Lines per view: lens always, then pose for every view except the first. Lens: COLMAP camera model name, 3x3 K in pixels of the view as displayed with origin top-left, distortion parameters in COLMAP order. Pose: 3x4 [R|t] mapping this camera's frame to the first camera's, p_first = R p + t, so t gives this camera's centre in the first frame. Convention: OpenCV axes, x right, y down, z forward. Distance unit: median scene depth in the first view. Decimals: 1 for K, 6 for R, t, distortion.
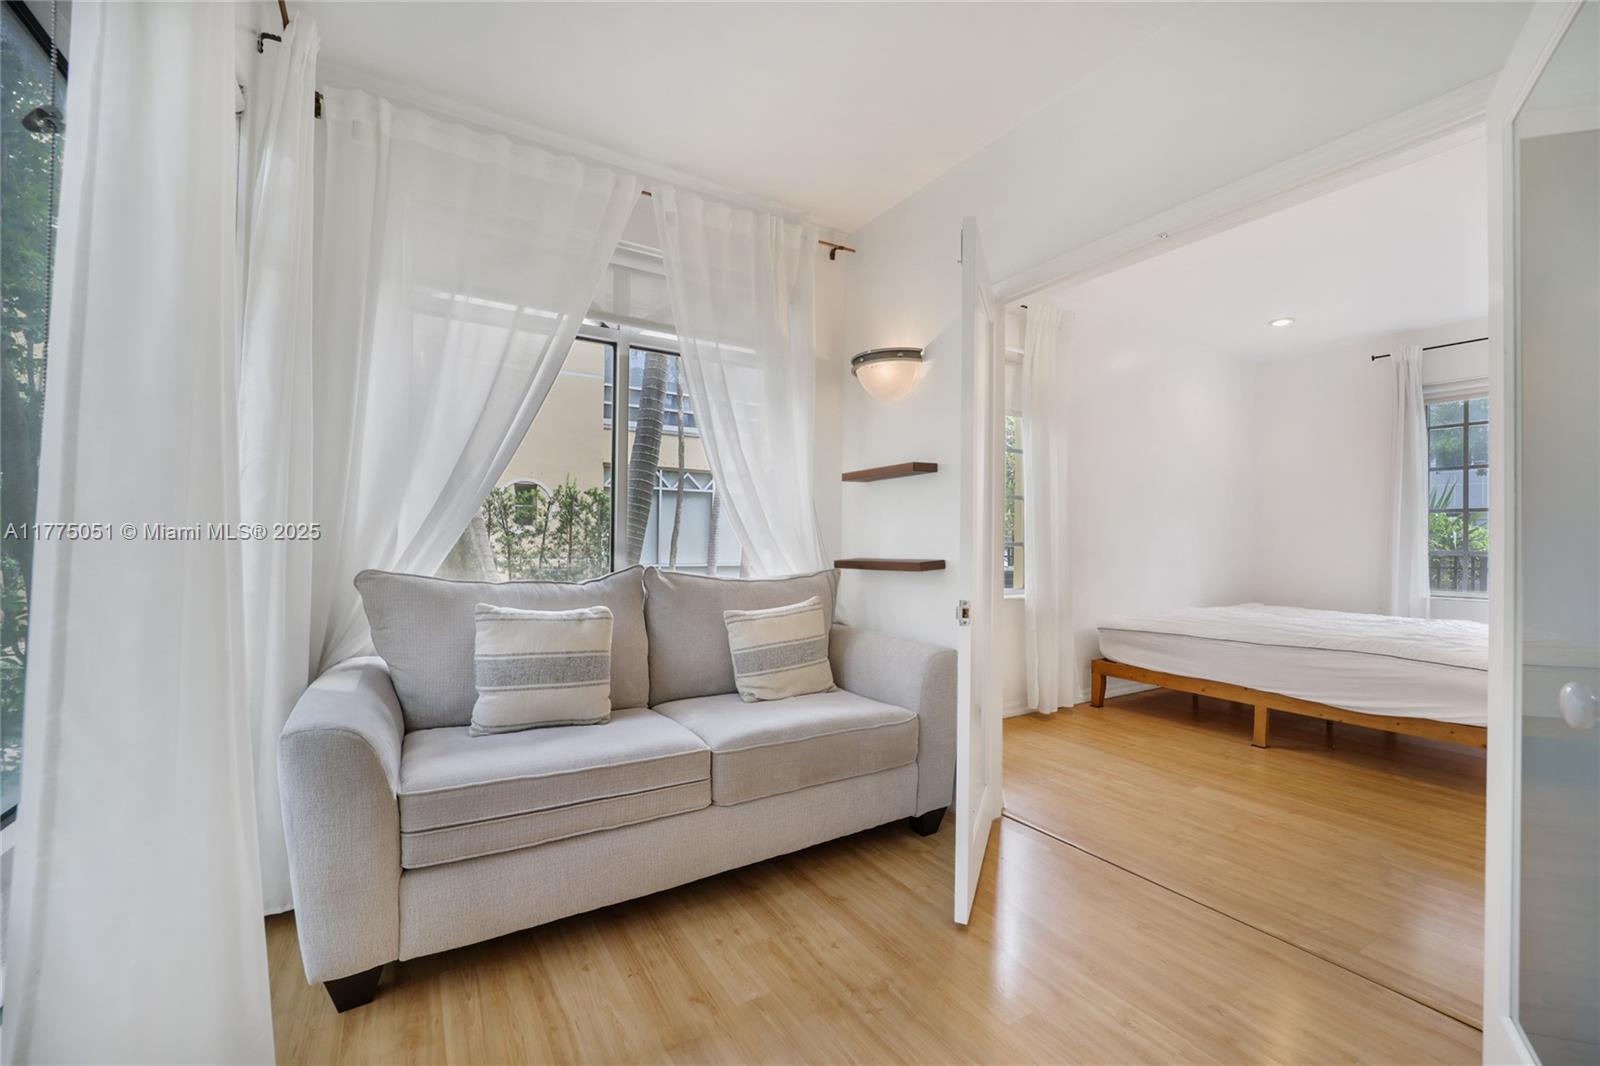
lens RADIAL K [[649.7, 0, 797.4], [0, 649.7, 537.1], [0, 0, 1]] dist [-0.011350, 0.000219]
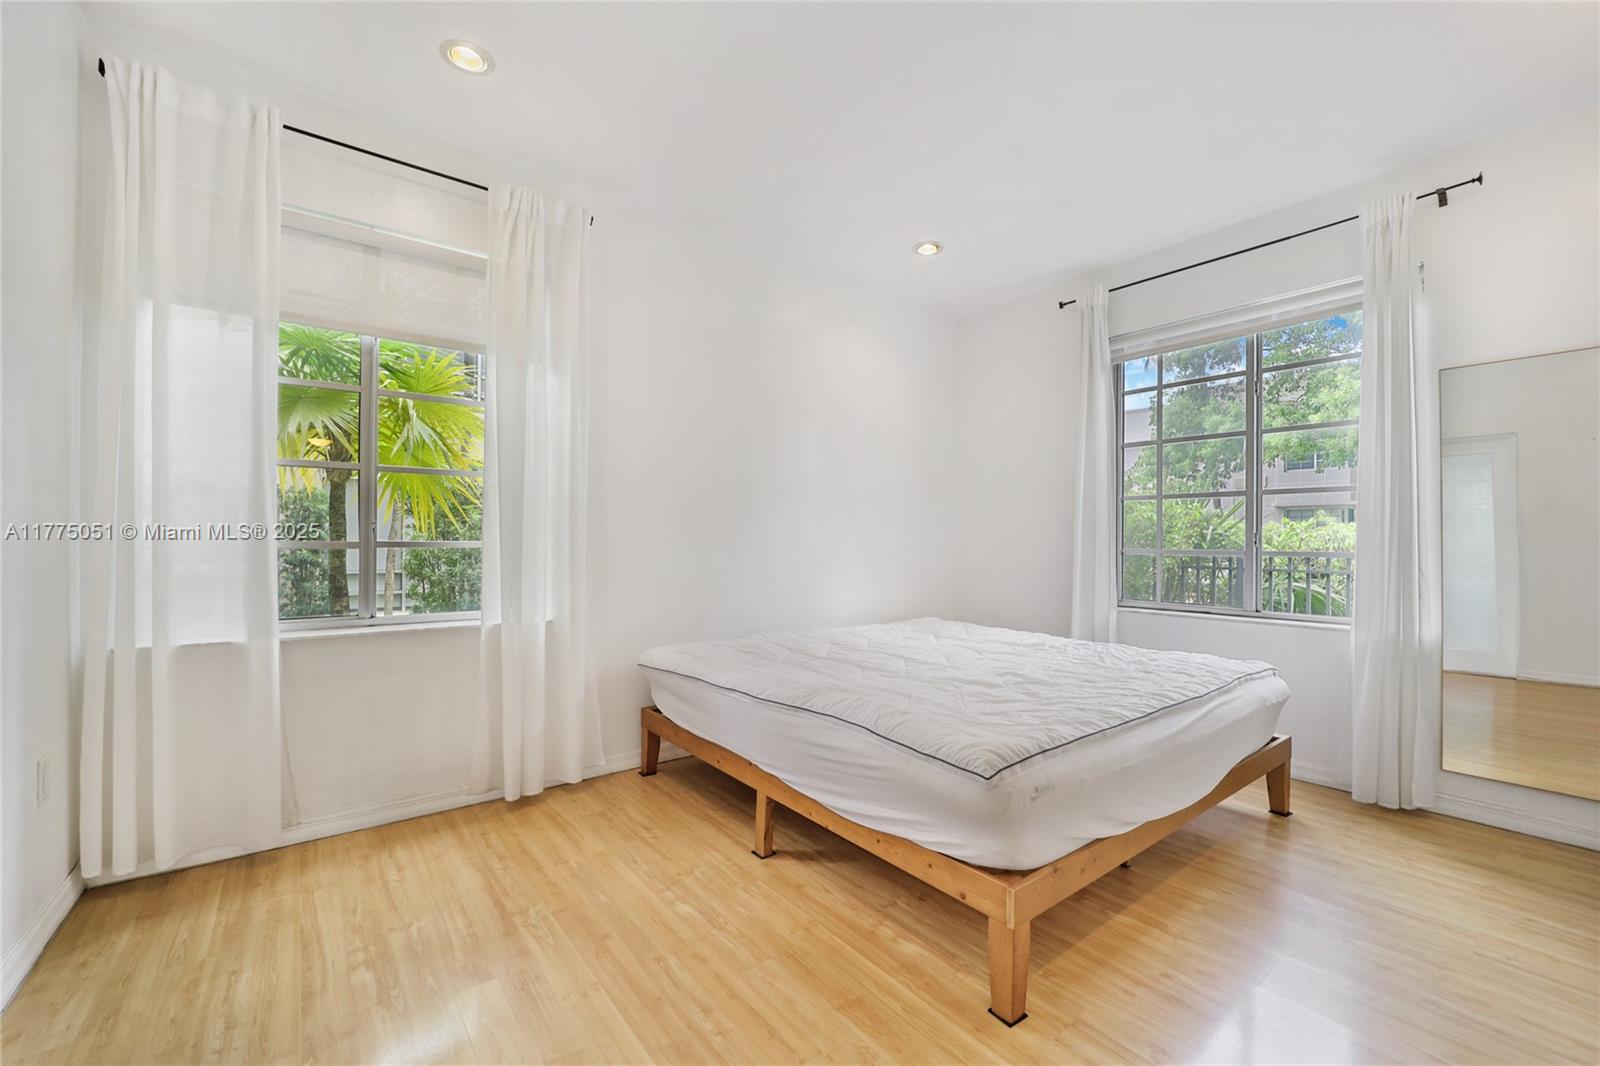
lens RADIAL K [[650.4, 0, 800.0], [0, 650.4, 533.0], [0, 0, 1]] dist [-0.059961, 0.000034]
pose [[0.994783, -0.004581, 0.101908, 0.132672], [0.004655, 0.999989, -0.000495, 0.000103], [-0.101904, 0.000966, 0.994794, 0.068589]]
